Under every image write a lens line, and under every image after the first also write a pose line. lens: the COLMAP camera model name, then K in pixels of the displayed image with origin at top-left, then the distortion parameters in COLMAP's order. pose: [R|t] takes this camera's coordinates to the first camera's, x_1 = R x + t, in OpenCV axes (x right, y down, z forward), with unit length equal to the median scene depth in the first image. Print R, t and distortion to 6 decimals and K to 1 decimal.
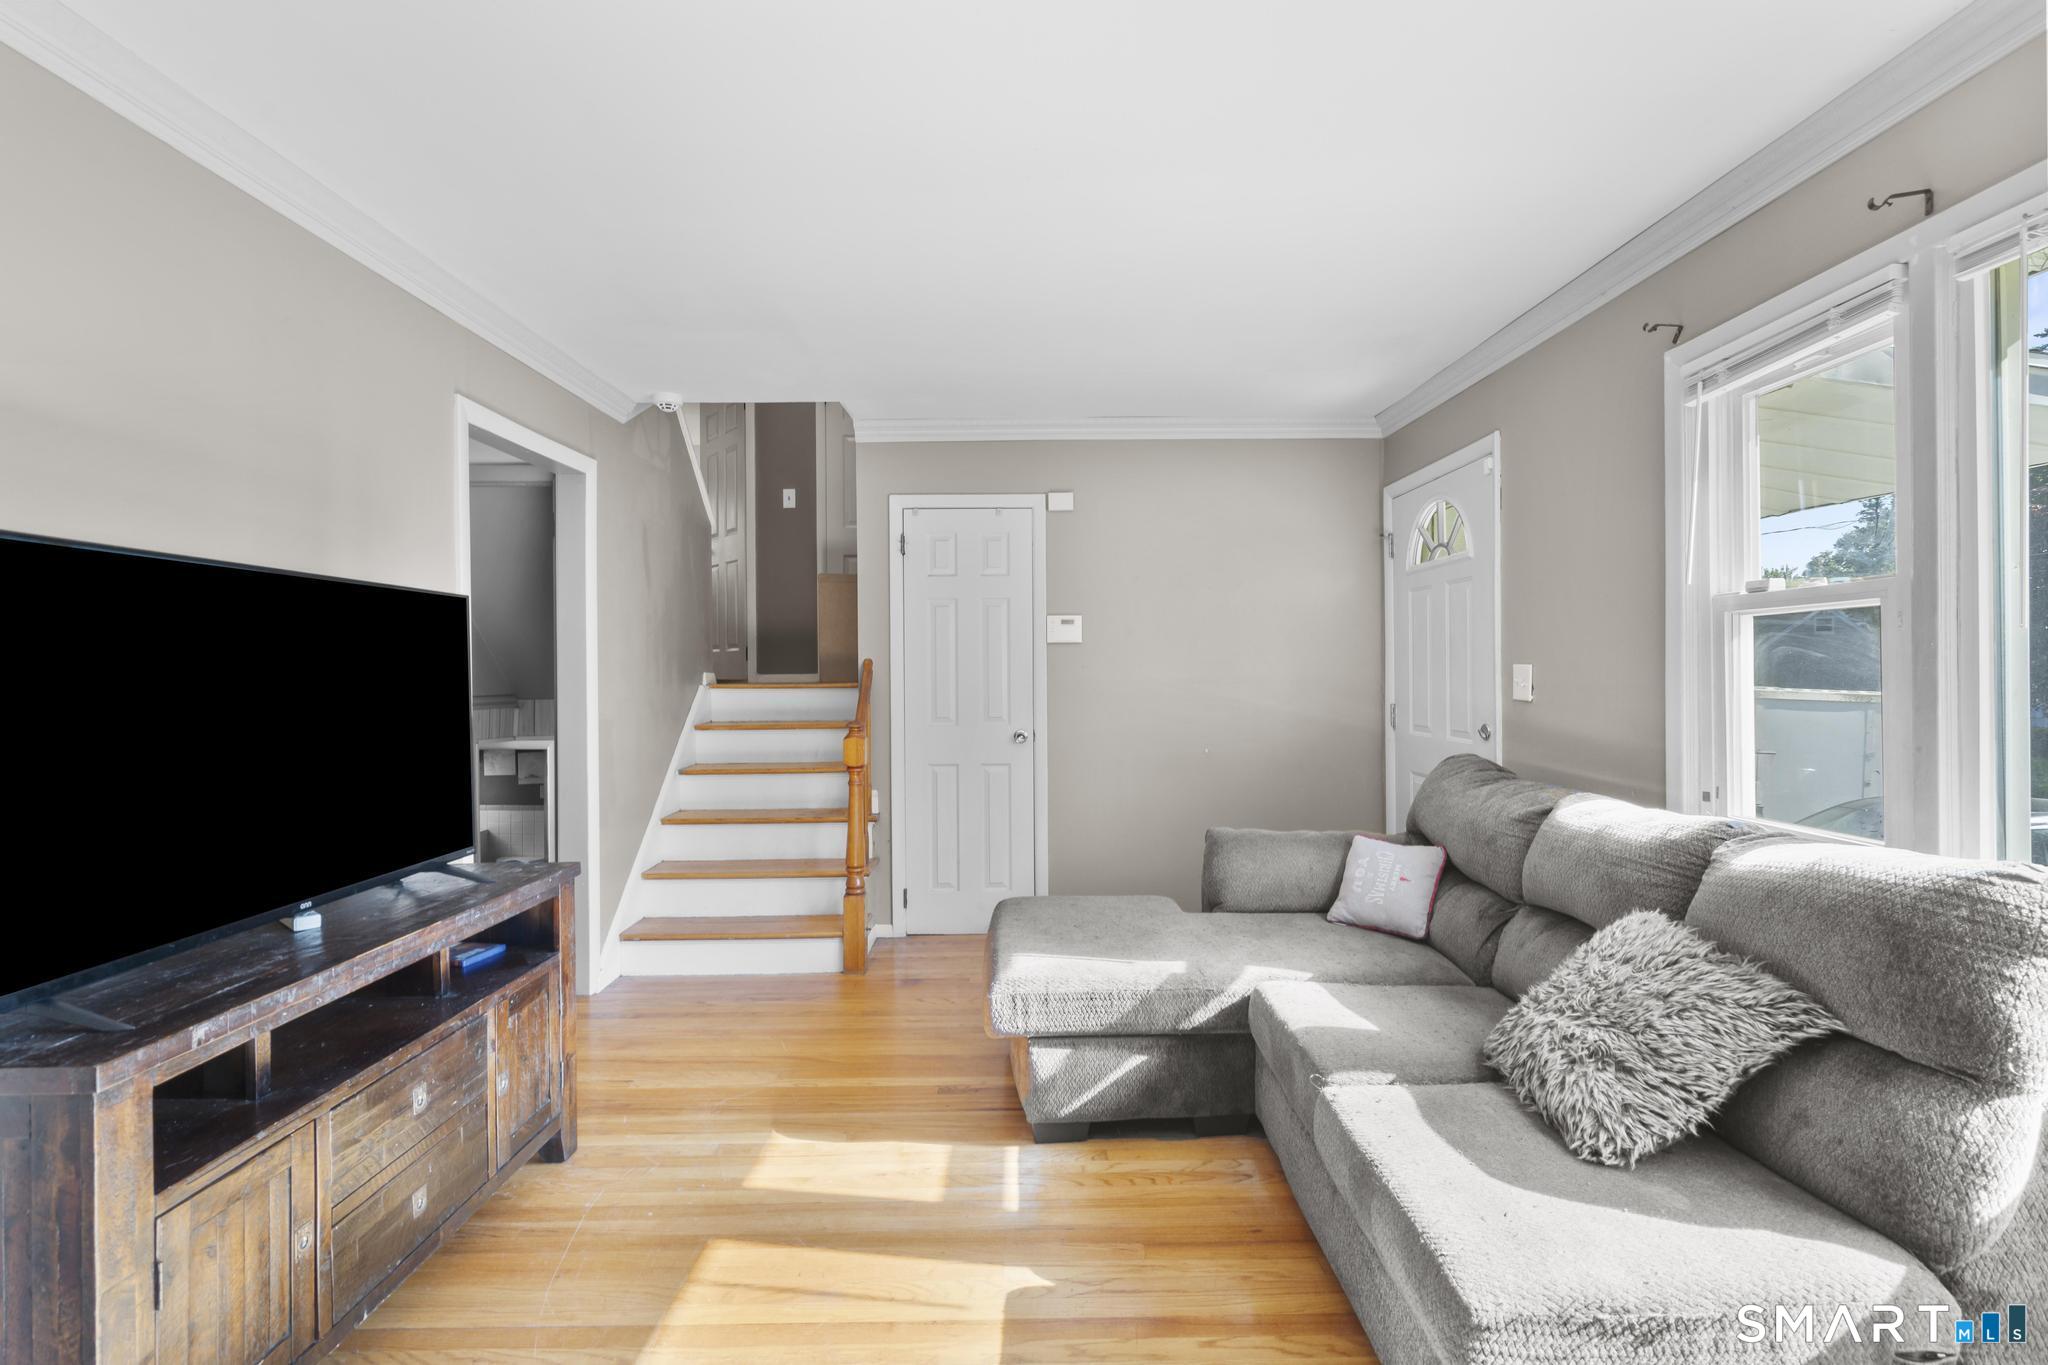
lens RADIAL K [[924.6, 0, 1024.1], [0, 924.6, 670.5], [0, 0, 1]] dist [-0.005760, 0.002003]
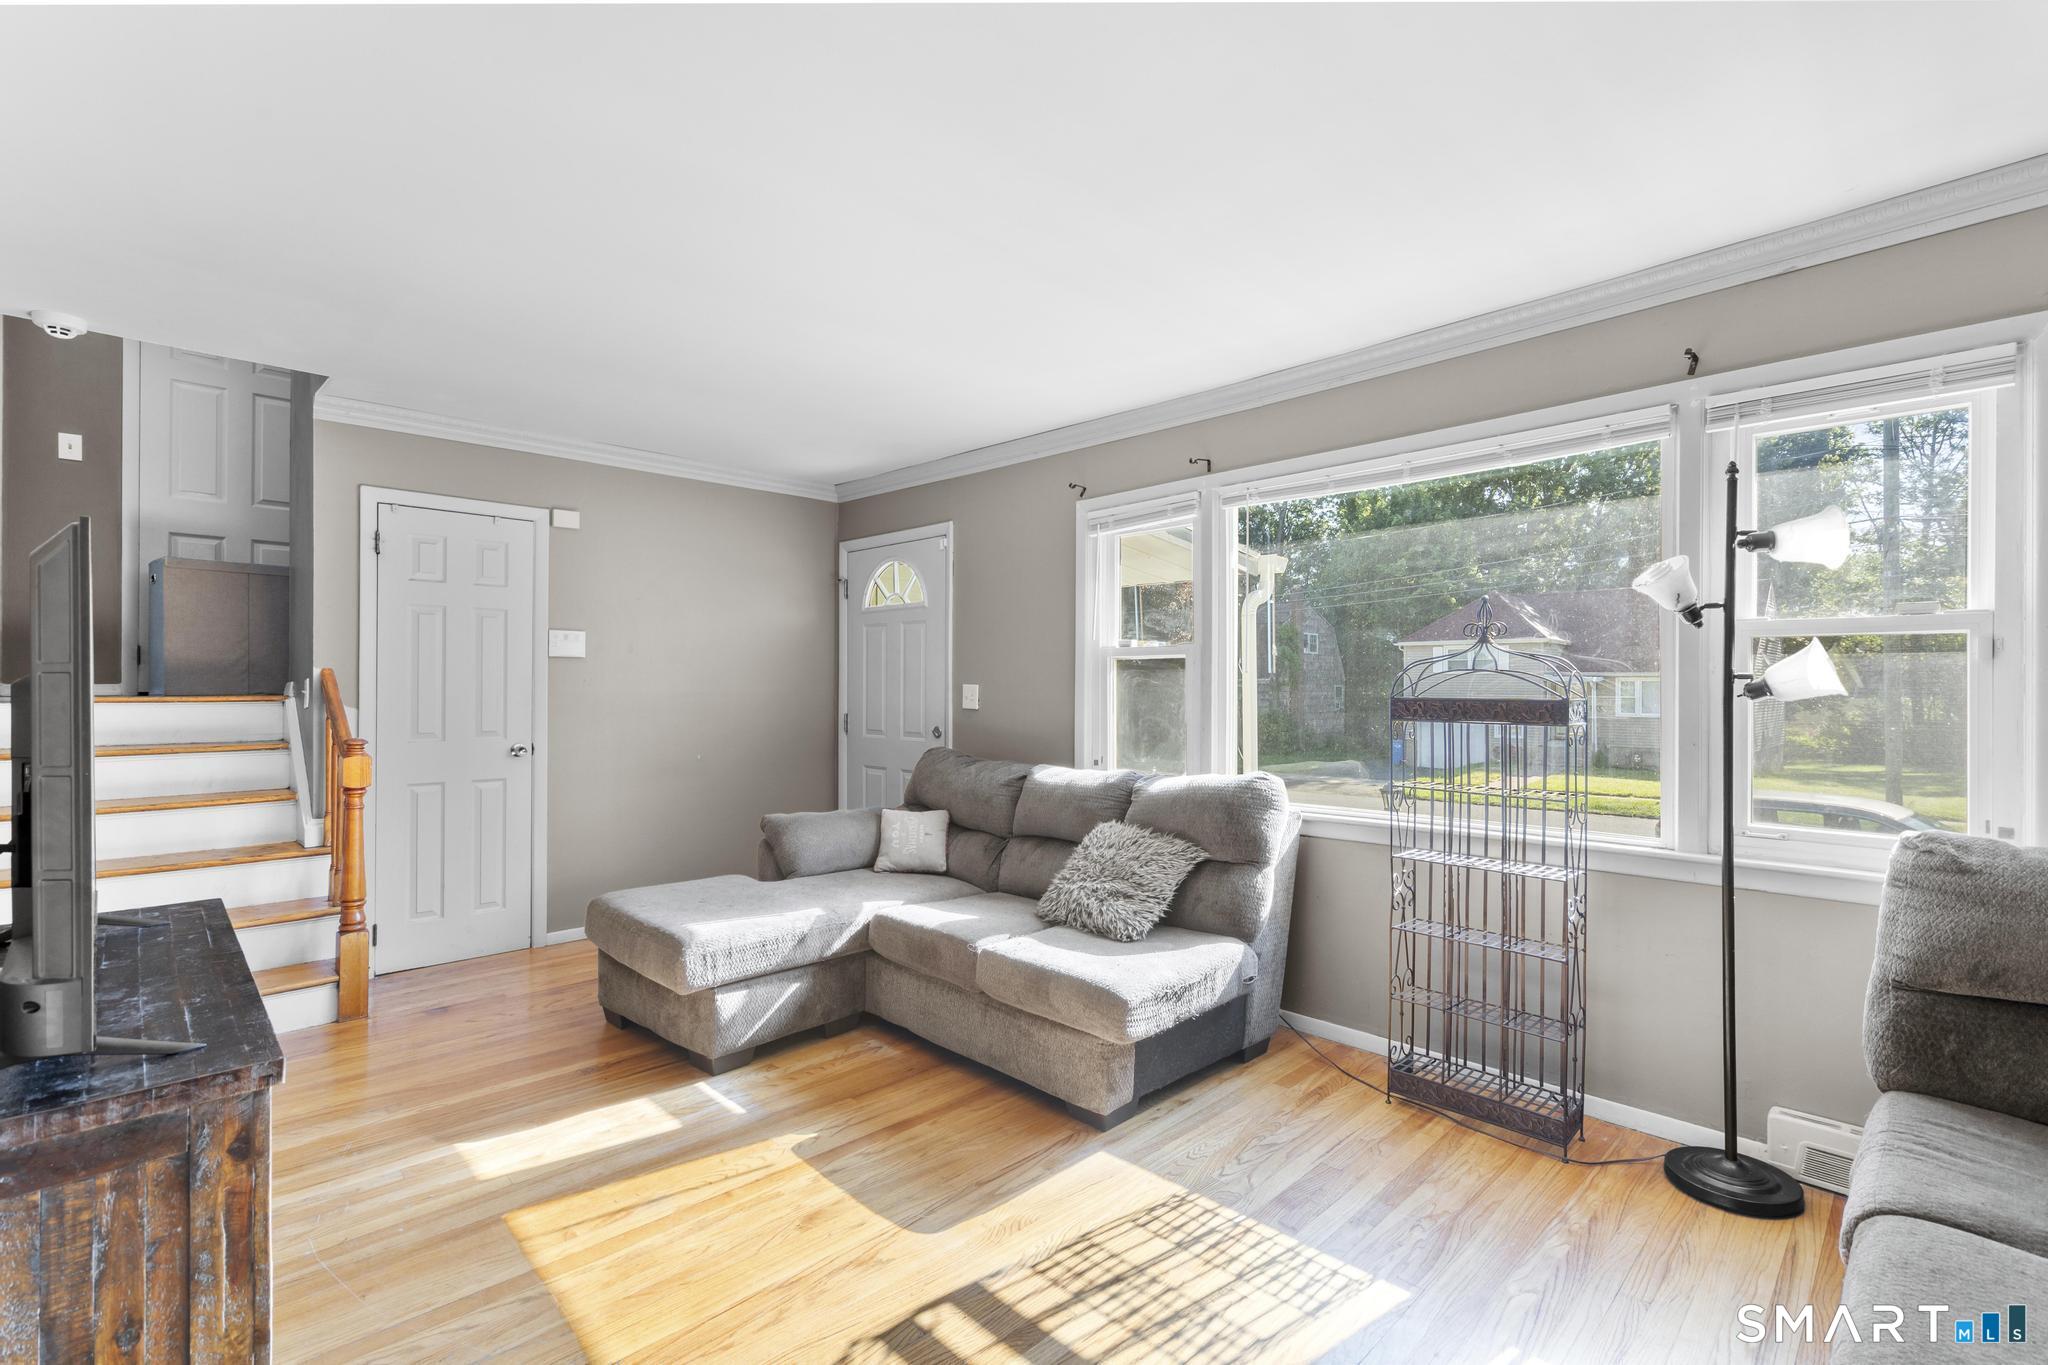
lens RADIAL K [[924.6, 0, 1024.1], [0, 924.6, 670.5], [0, 0, 1]] dist [-0.005760, 0.002003]
pose [[0.724336, 0.022238, 0.689088, -0.548097], [-0.010779, 0.999723, -0.020932, 0.001420], [-0.689363, 0.007735, 0.724375, -0.164365]]
